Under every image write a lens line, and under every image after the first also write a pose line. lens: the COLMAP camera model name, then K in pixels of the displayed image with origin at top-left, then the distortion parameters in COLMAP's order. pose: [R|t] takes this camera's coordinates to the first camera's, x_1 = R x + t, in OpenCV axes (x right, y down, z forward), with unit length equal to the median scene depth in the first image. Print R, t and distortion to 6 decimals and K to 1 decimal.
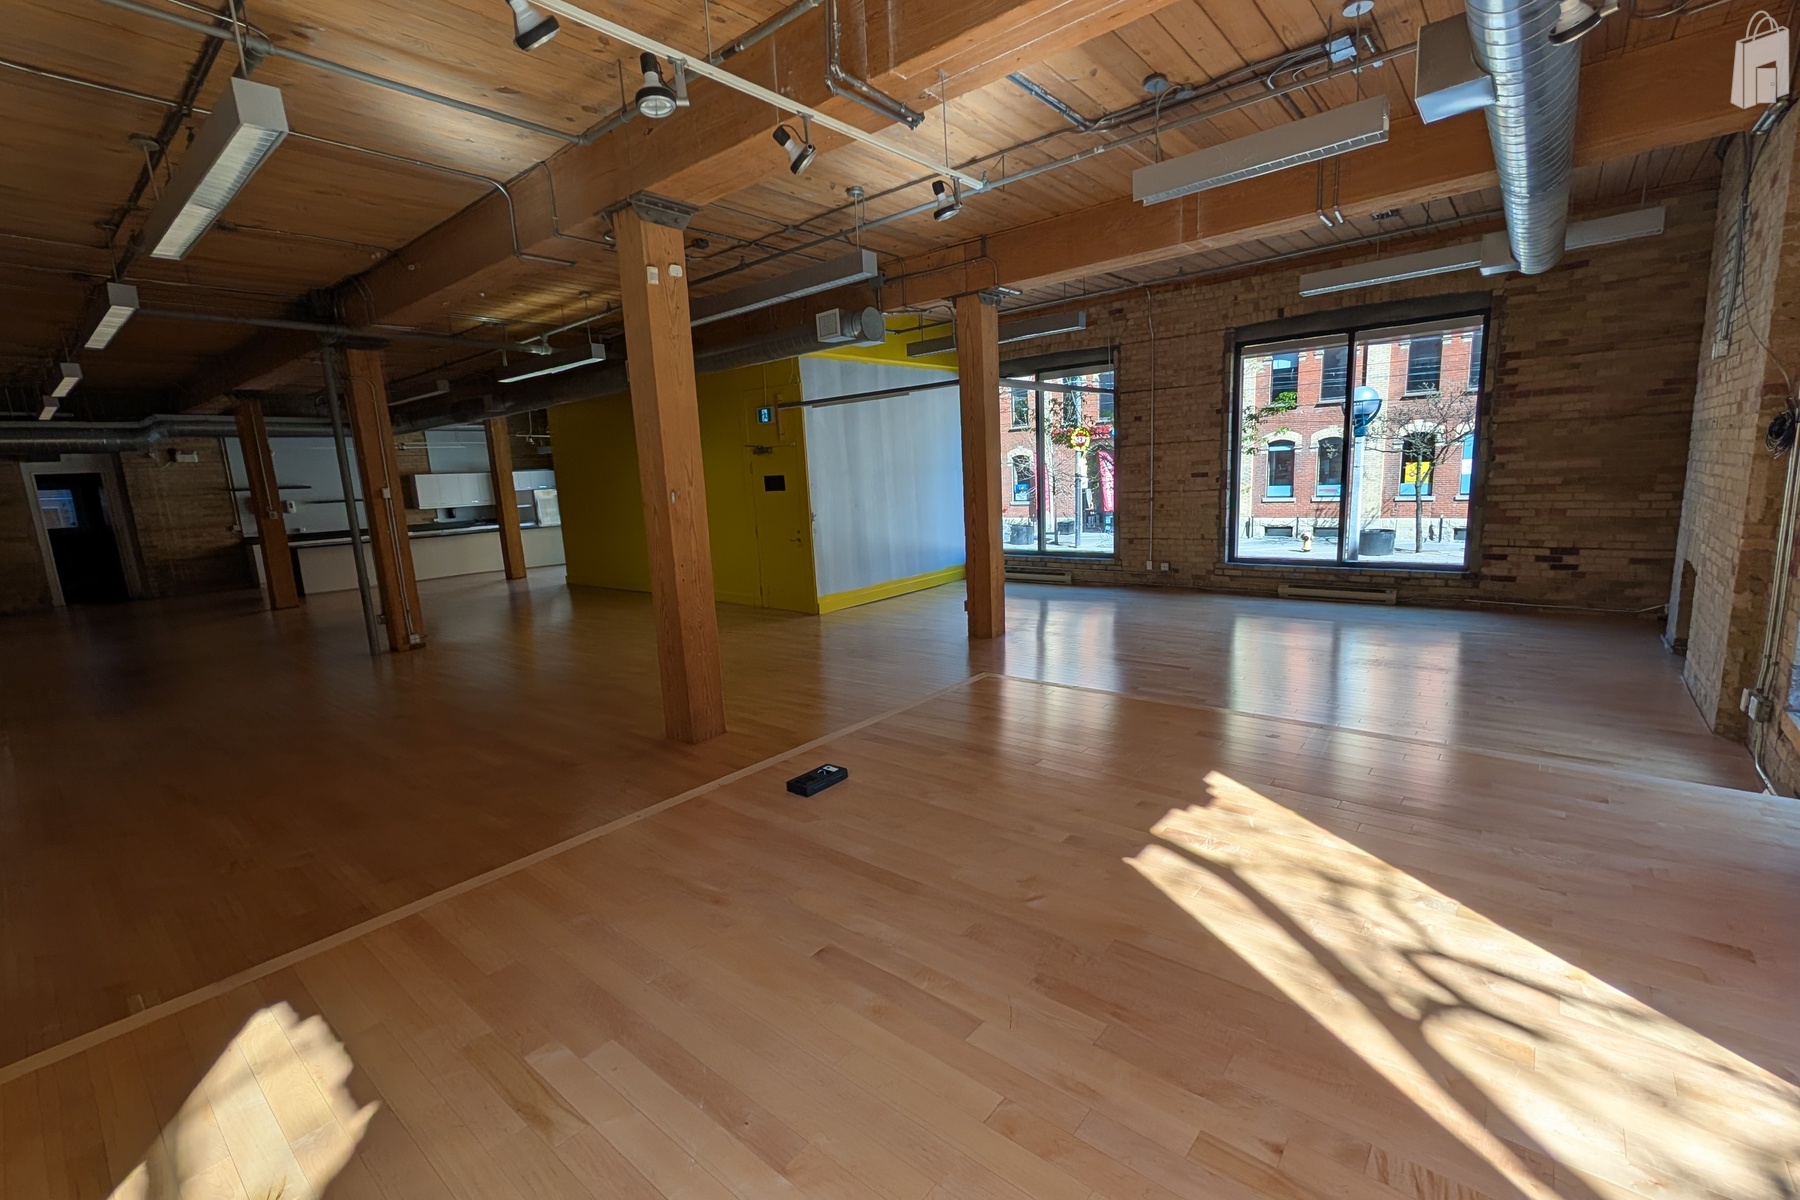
lens RADIAL K [[769.4, 0, 902.6], [0, 769.4, 603.1], [0, 0, 1]] dist [0.000163, 0.000378]
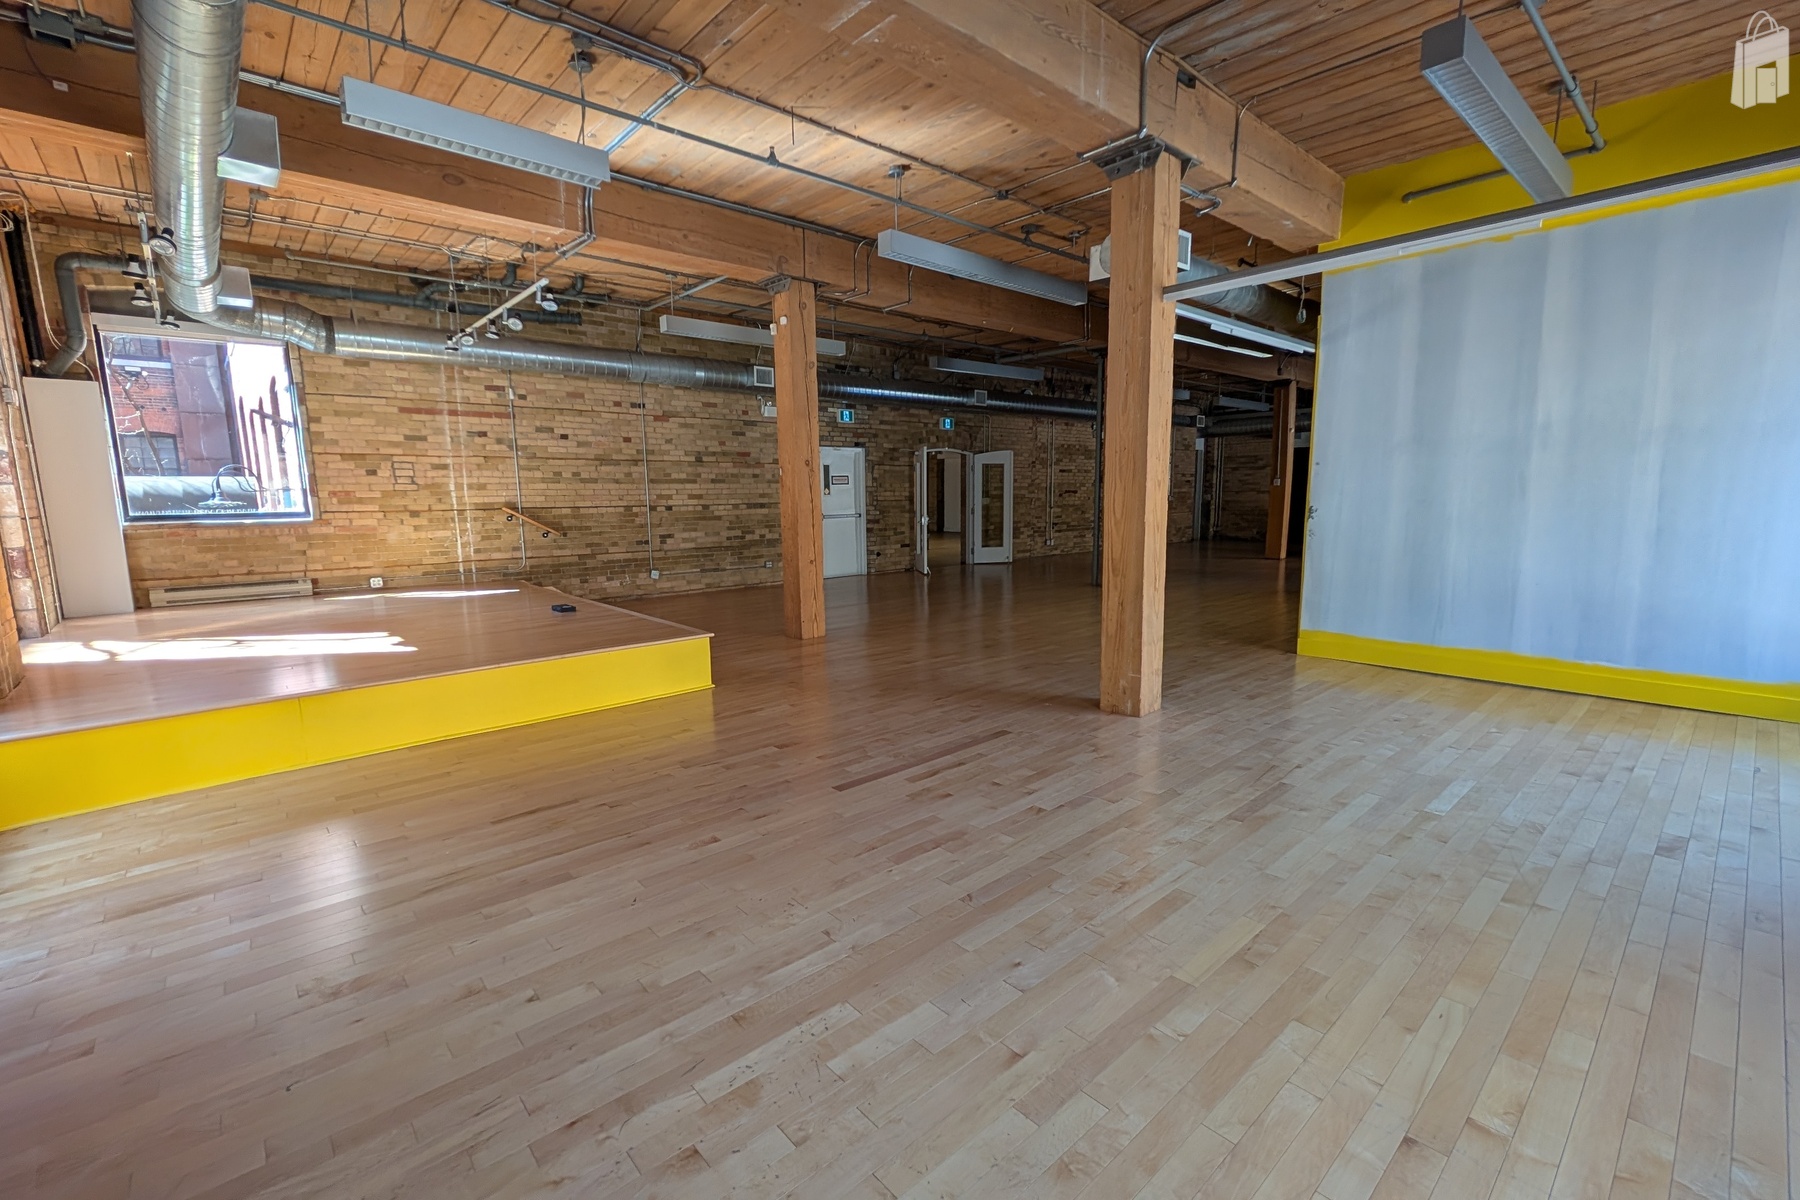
lens RADIAL K [[769.4, 0, 894.4], [0, 769.4, 605.3], [0, 0, 1]] dist [0.000163, 0.000378]
pose [[-0.141865, 0.189368, -0.971604, 0.605554], [-0.146615, 0.966686, 0.209817, -0.120045], [0.978968, 0.172217, -0.109375, 0.719398]]
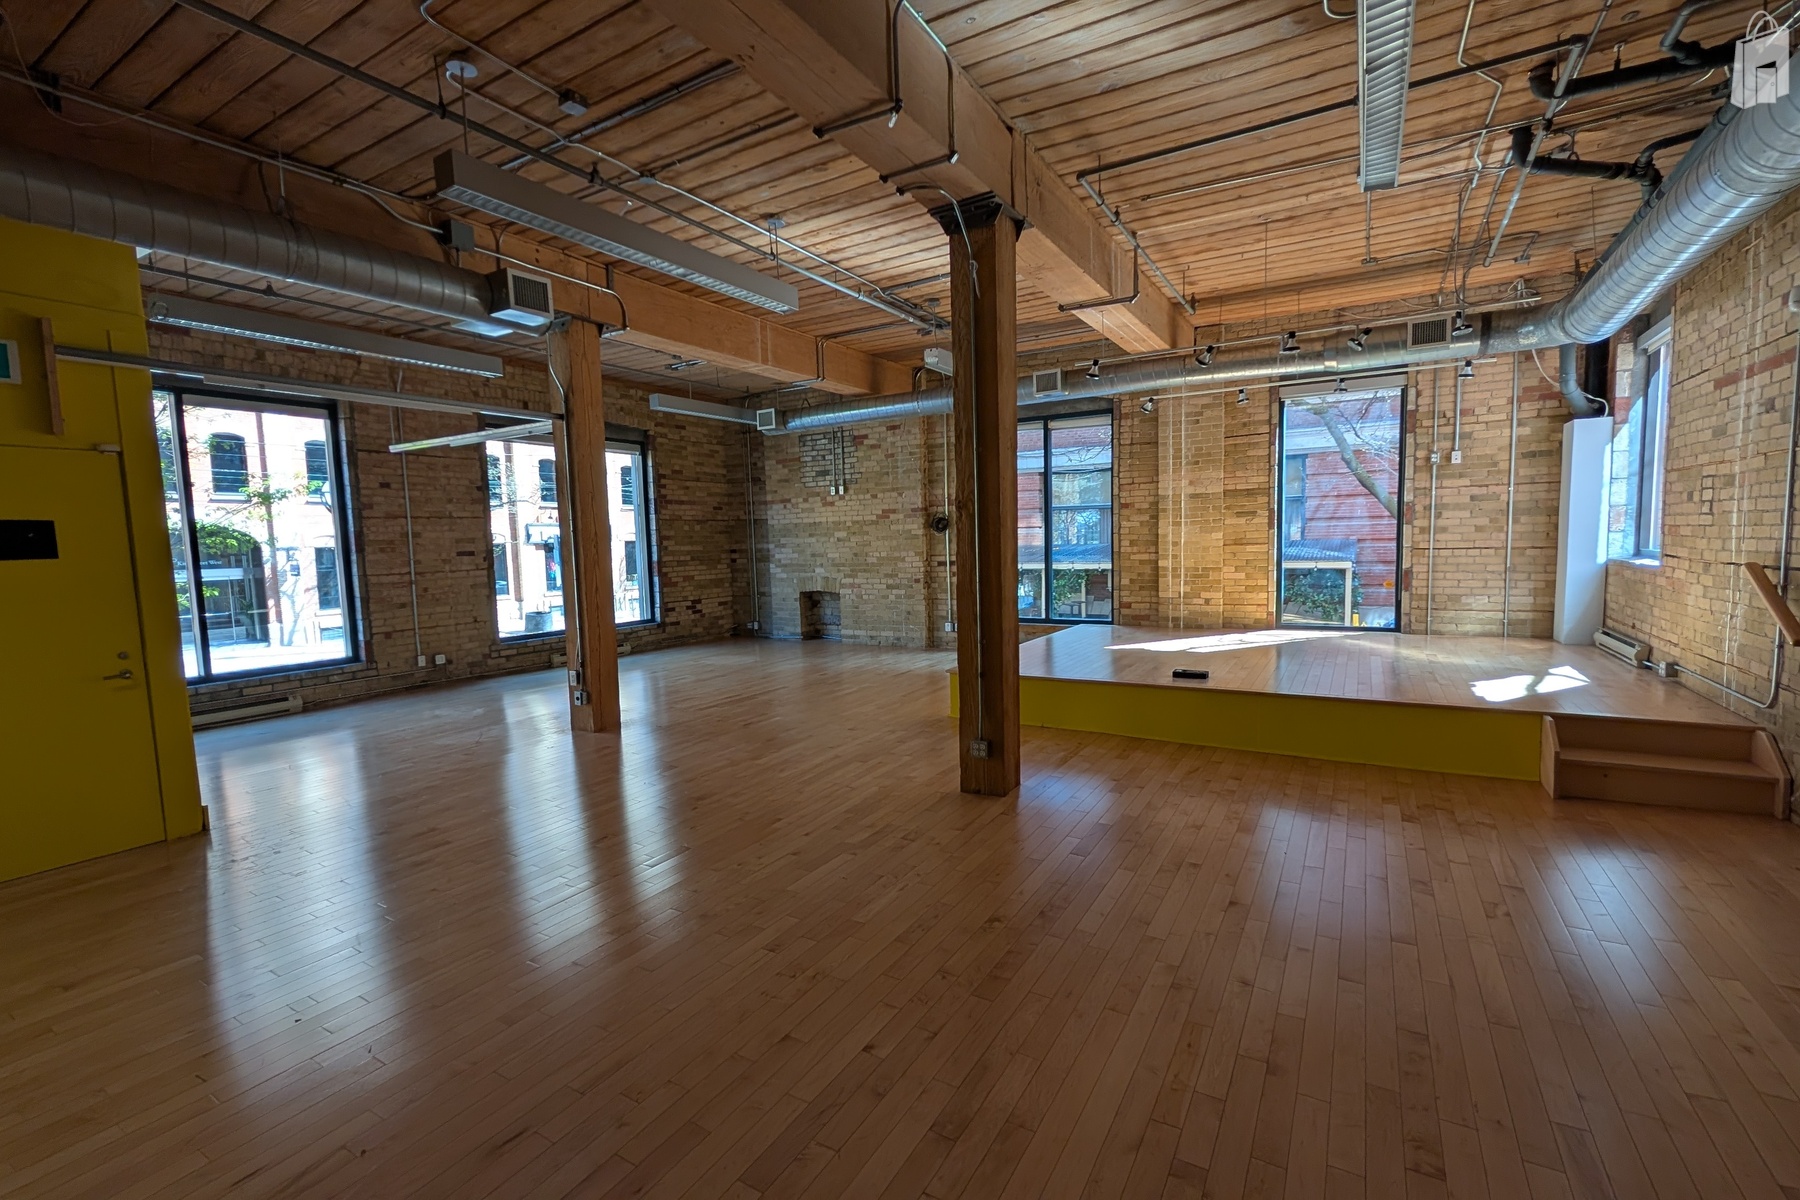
lens RADIAL K [[769.4, 0, 908.4], [0, 769.4, 606.8], [0, 0, 1]] dist [0.000163, 0.000378]
pose [[-0.160208, -0.038939, 0.986315, -0.623068], [0.196288, 0.978009, 0.070494, -0.065937], [-0.967370, 0.204896, -0.149042, 0.645099]]
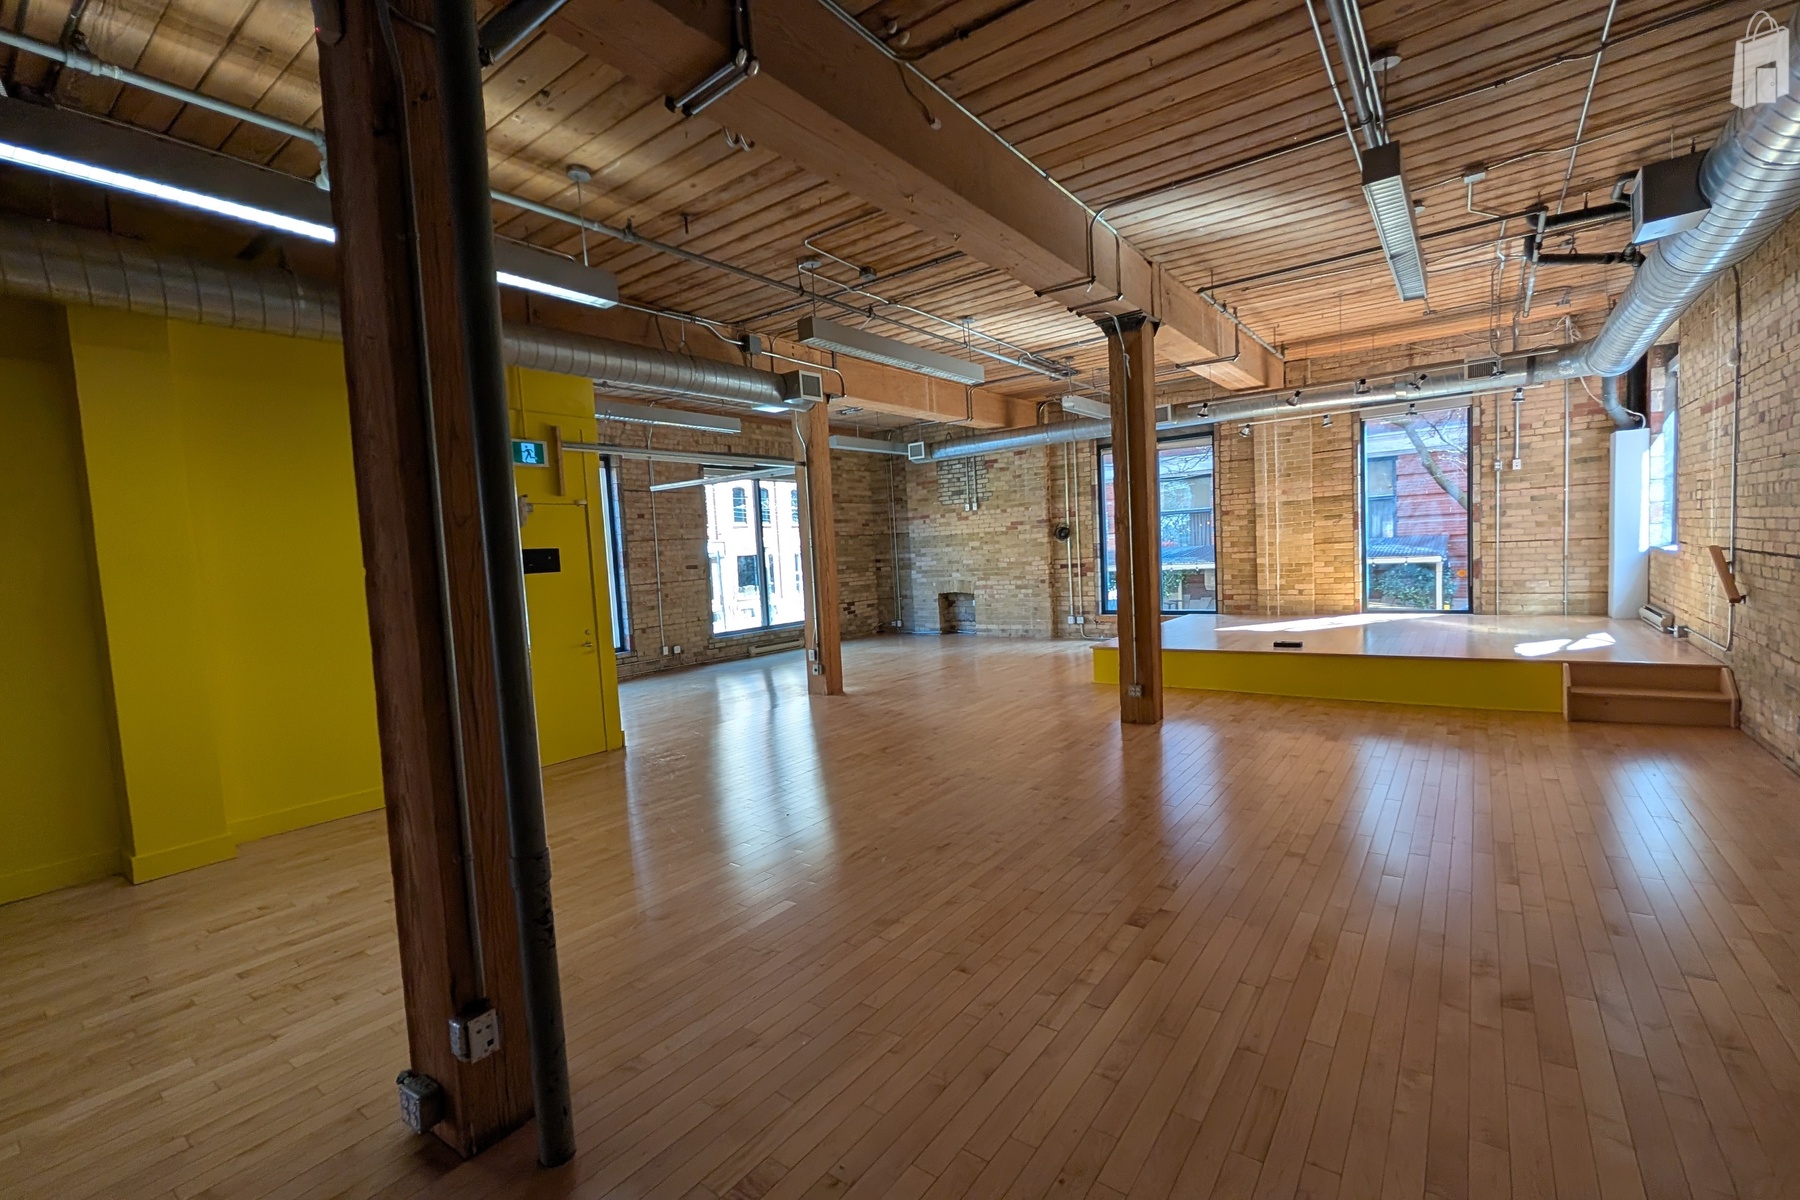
lens RADIAL K [[769.4, 0, 908.1], [0, 769.4, 606.5], [0, 0, 1]] dist [0.000163, 0.000378]
pose [[-0.058683, -0.024817, 0.997968, -0.825369], [0.220371, 0.974707, 0.037197, -0.079674], [-0.973649, 0.222106, -0.051730, 0.761741]]
